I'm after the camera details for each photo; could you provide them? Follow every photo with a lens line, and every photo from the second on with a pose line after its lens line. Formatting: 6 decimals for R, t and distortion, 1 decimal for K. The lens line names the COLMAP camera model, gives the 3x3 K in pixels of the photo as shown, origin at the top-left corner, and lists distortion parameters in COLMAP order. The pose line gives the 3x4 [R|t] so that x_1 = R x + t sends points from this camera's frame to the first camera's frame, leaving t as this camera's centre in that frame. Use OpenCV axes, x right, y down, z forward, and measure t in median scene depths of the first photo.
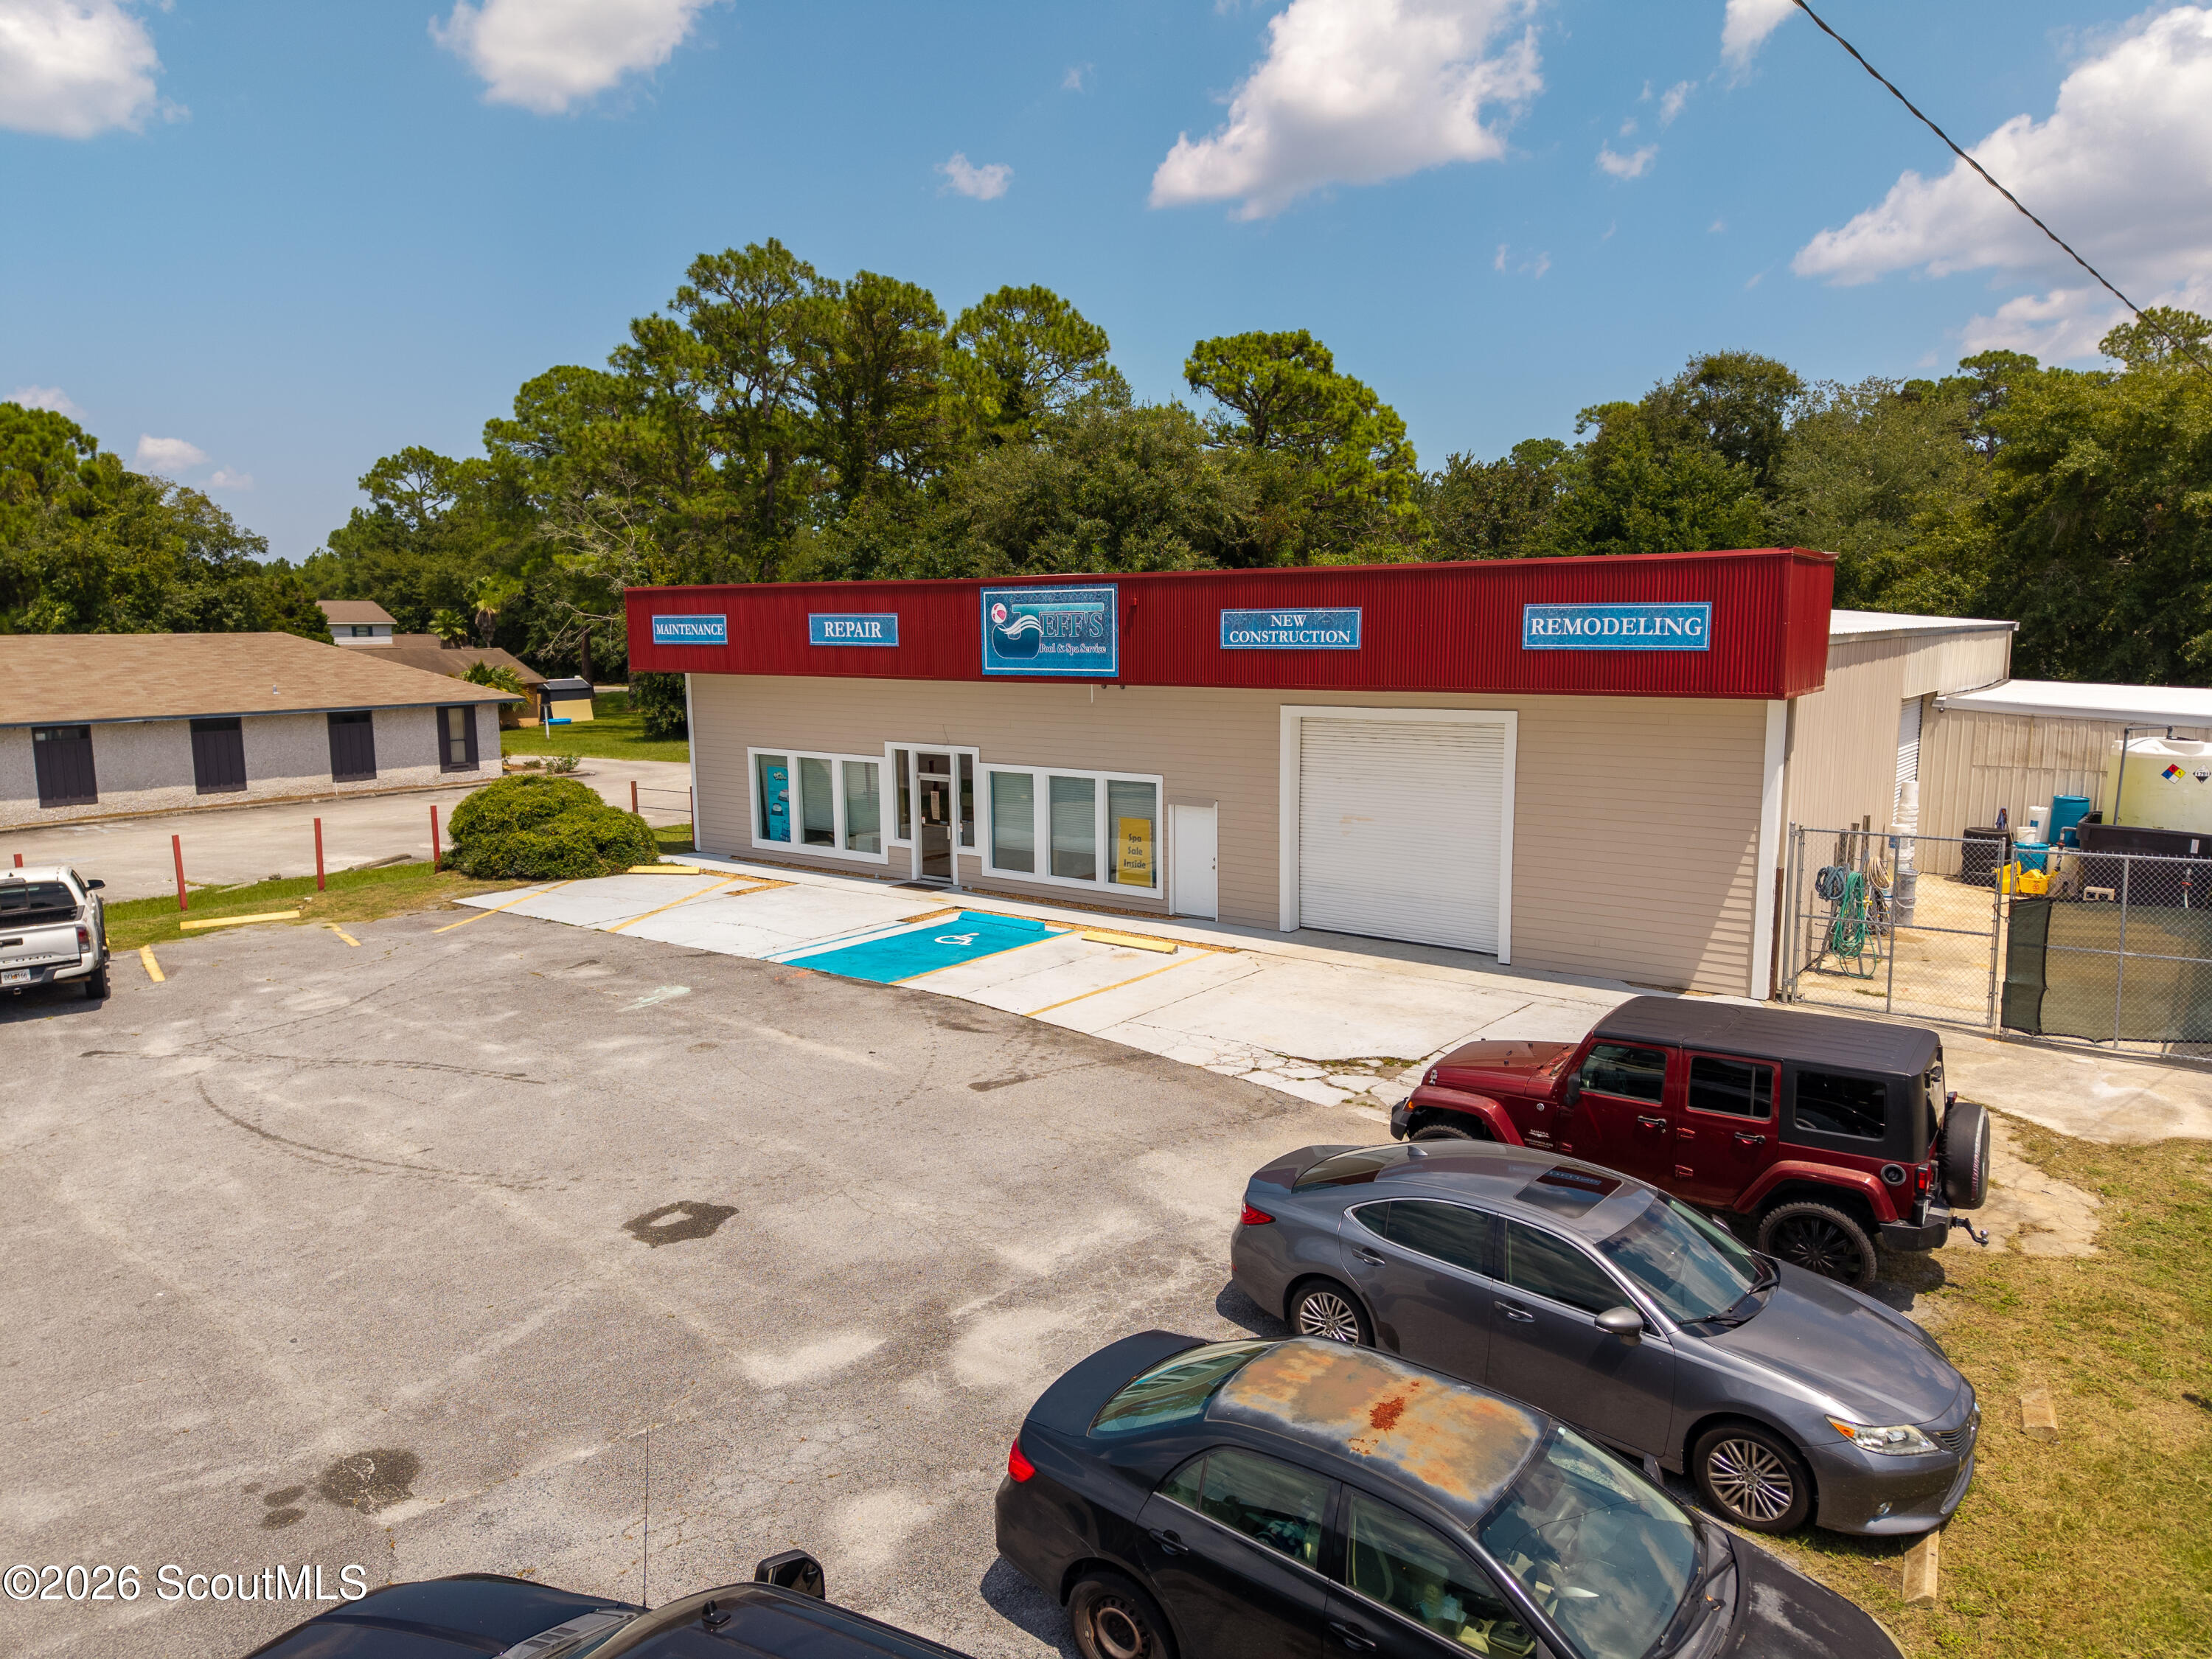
lens RADIAL K [[1484.5, 0, 1108.9], [0, 1484.5, 828.6], [0, 0, 1]] dist [0.013616, -0.008690]
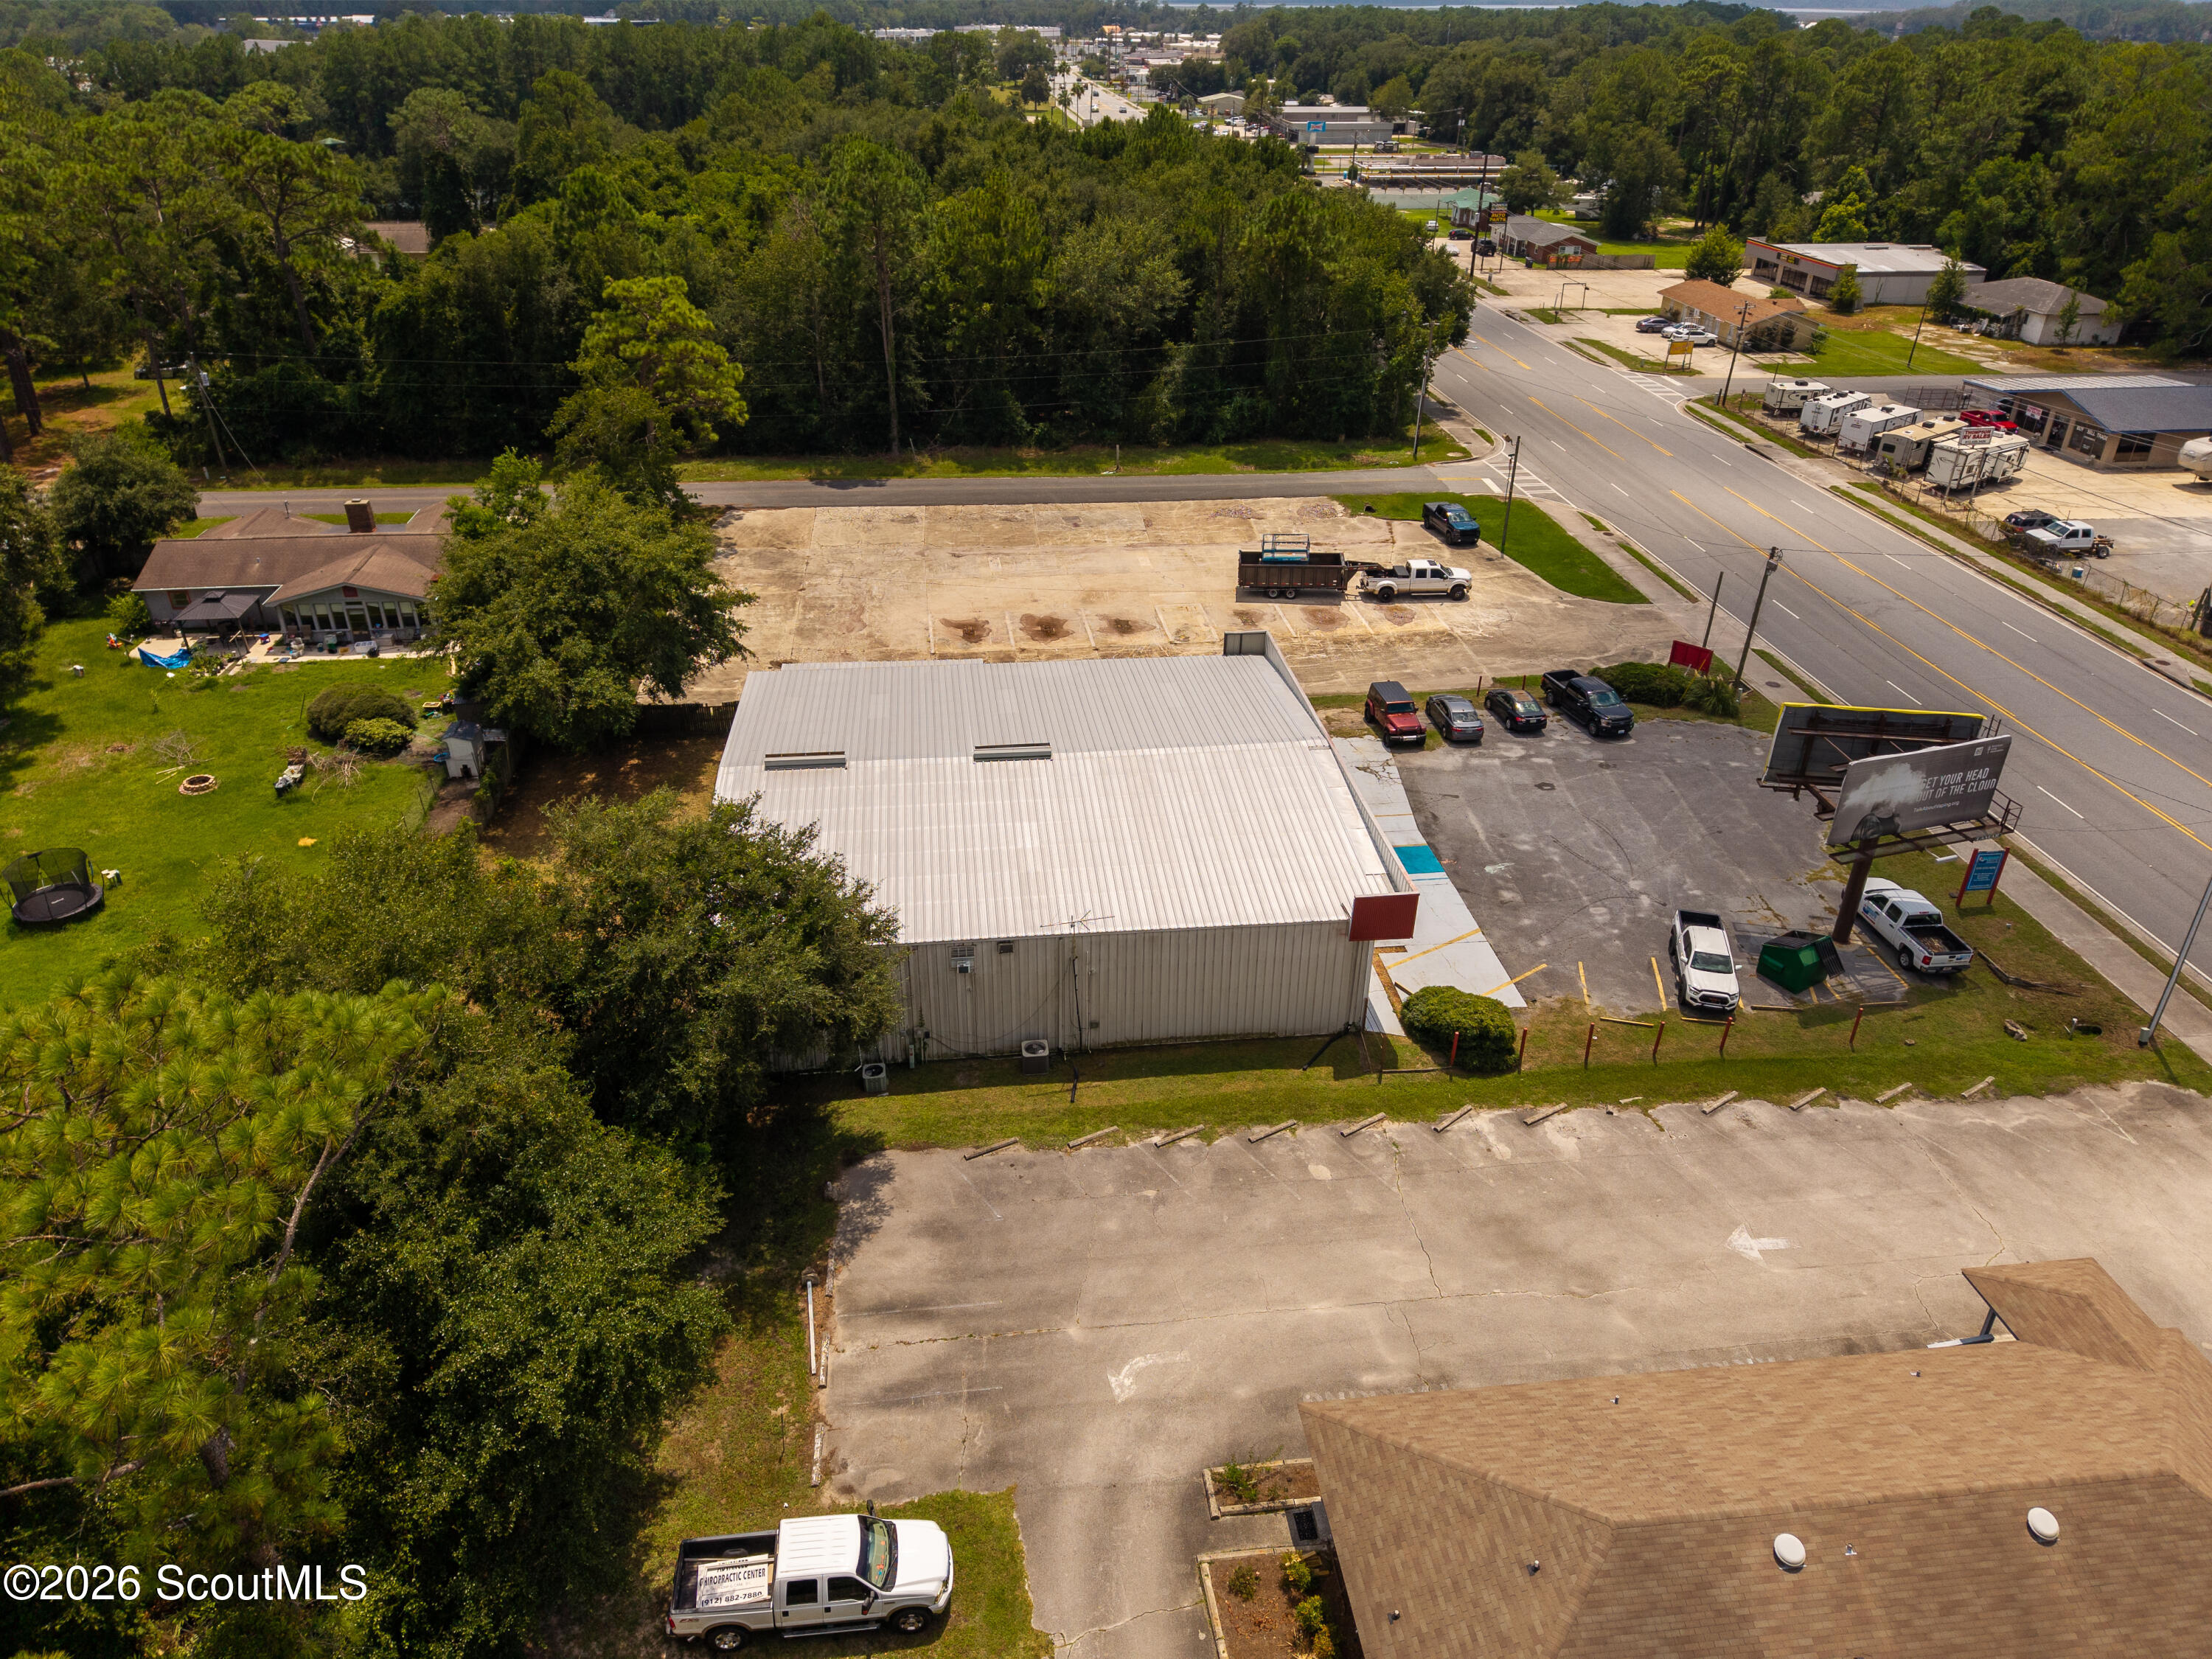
lens RADIAL K [[1479.2, 0, 1109.8], [0, 1479.2, 825.1], [0, 0, 1]] dist [0.044271, -0.054863]
pose [[-0.694947, -0.350167, 0.628038, -1.445322], [0.097636, 0.819373, 0.564885, -1.552226], [-0.712401, 0.453885, -0.535232, 2.798264]]
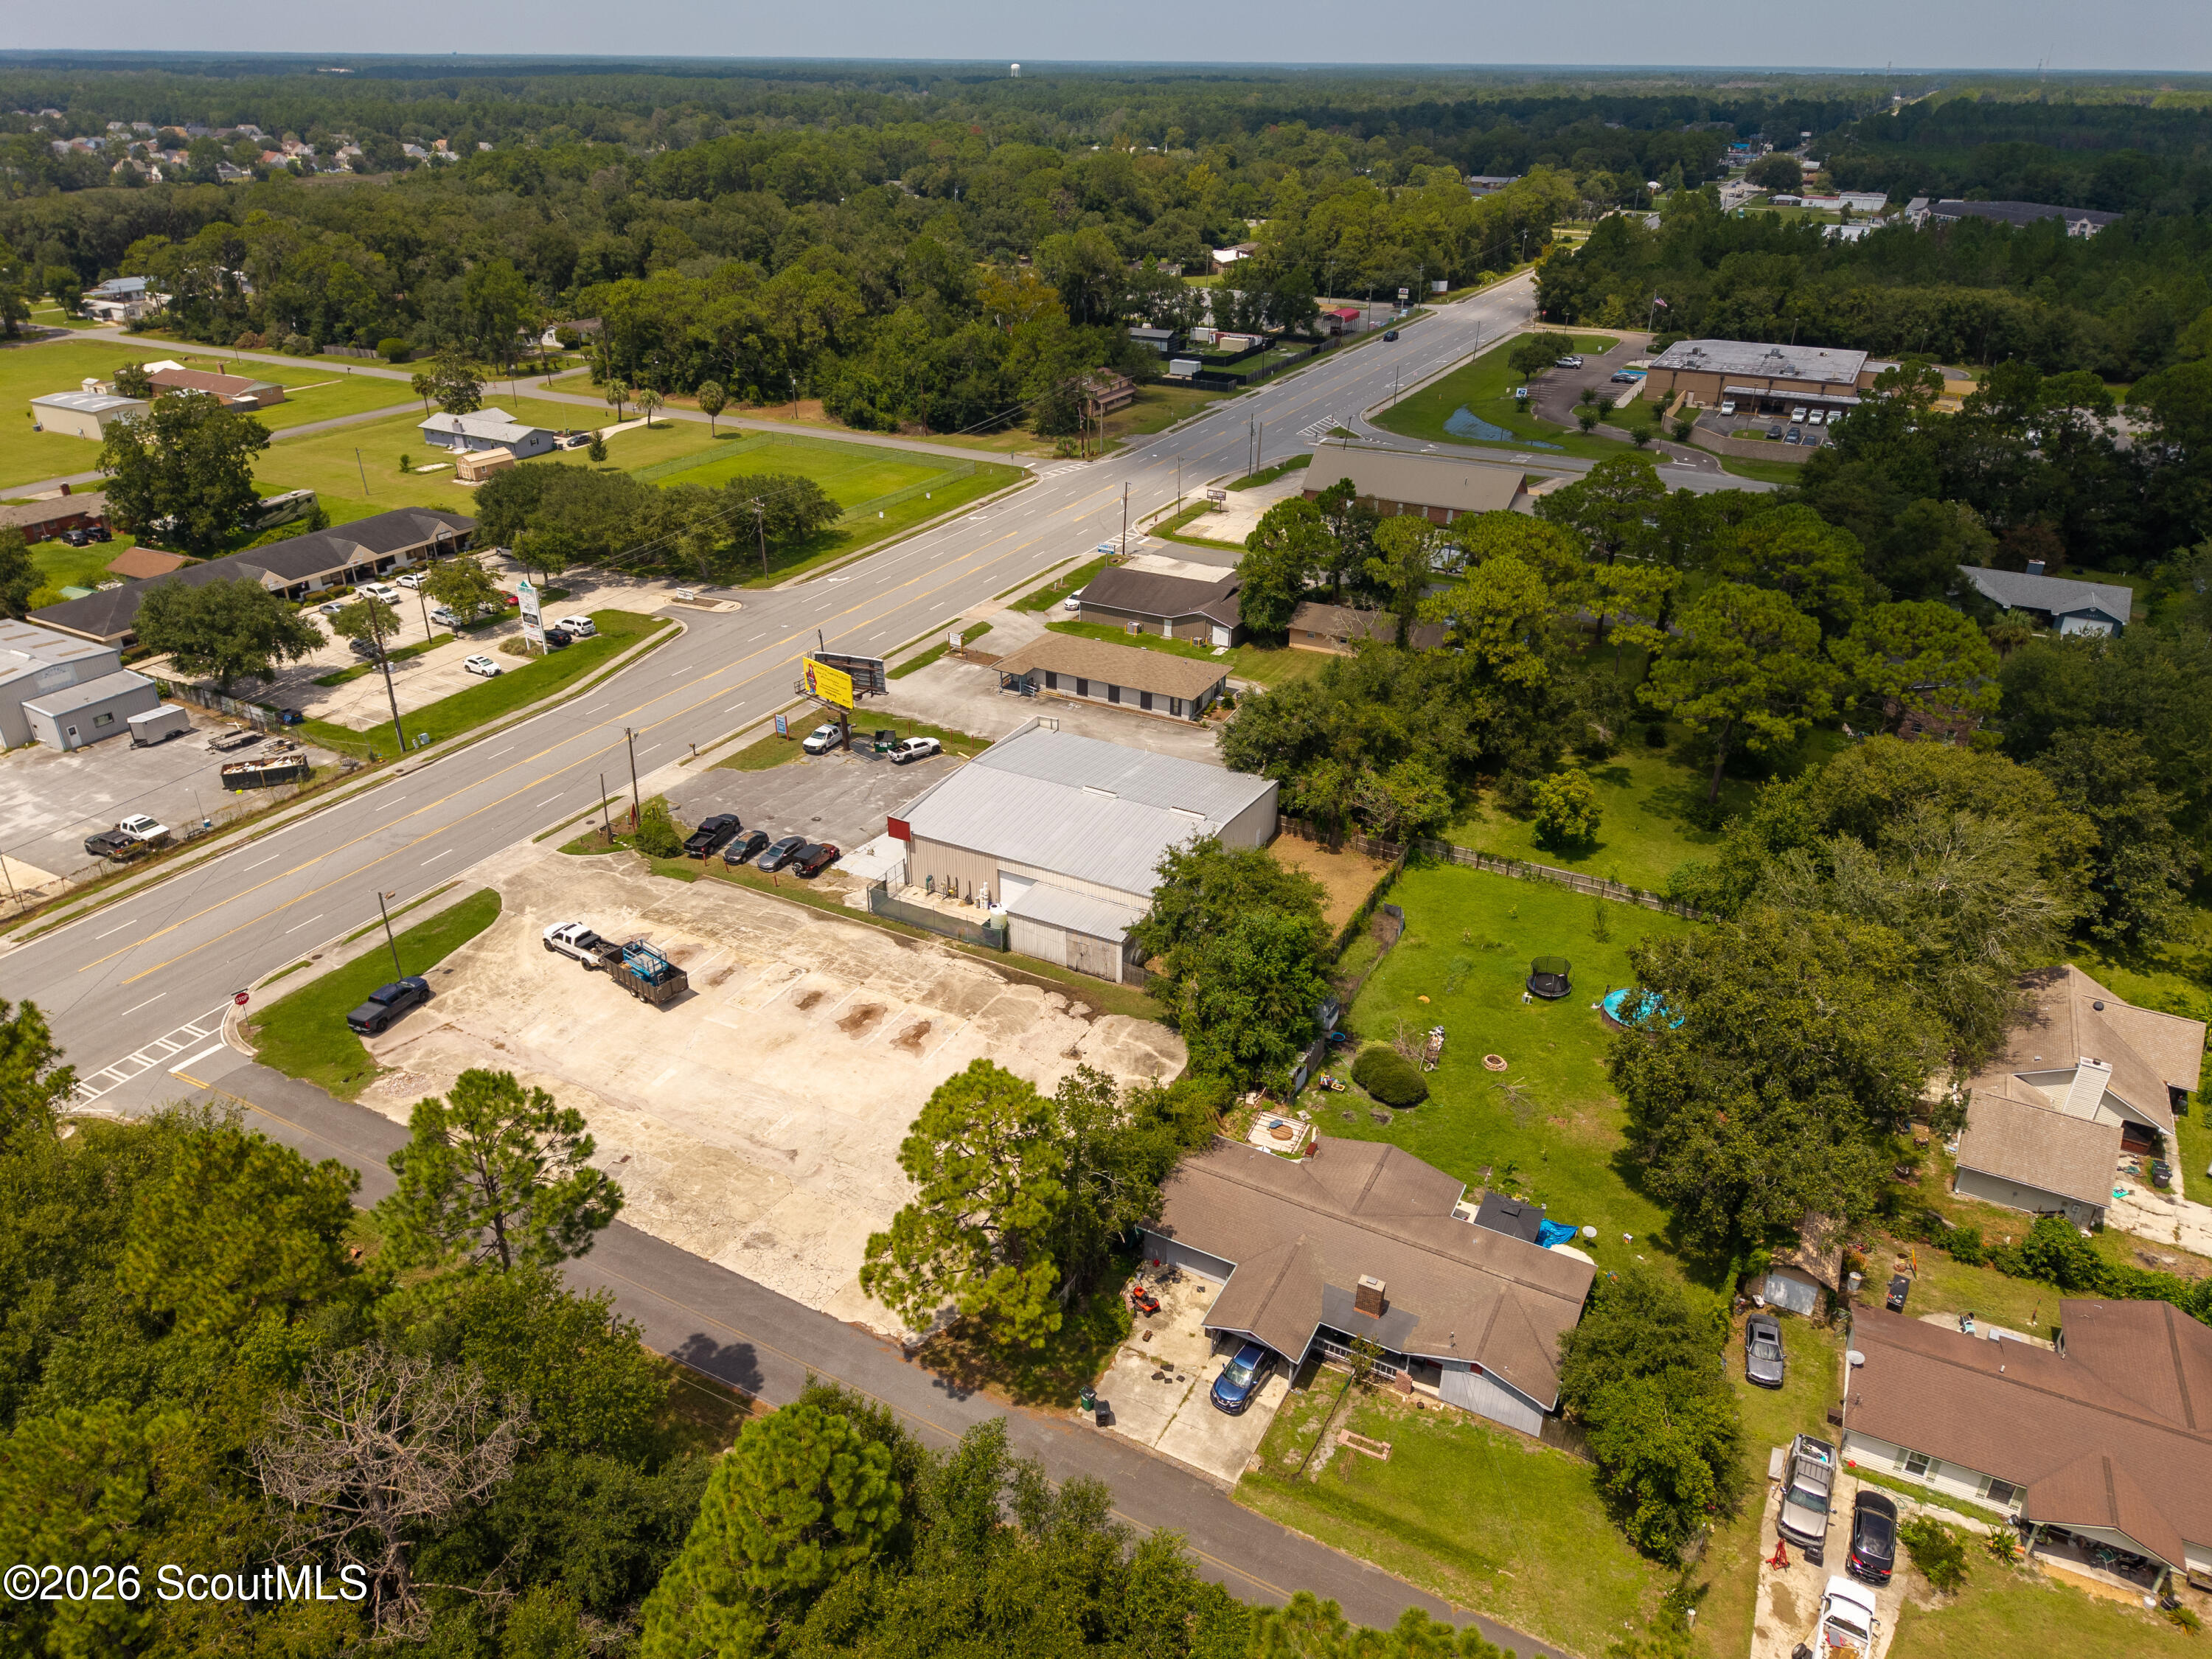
lens RADIAL K [[1479.2, 0, 1109.8], [0, 1479.2, 825.1], [0, 0, 1]] dist [0.044271, -0.054863]
pose [[0.164187, 0.459669, -0.872781, 4.896061], [-0.148369, 0.886231, 0.438841, -2.442614], [0.975207, 0.057442, 0.213708, 0.440532]]
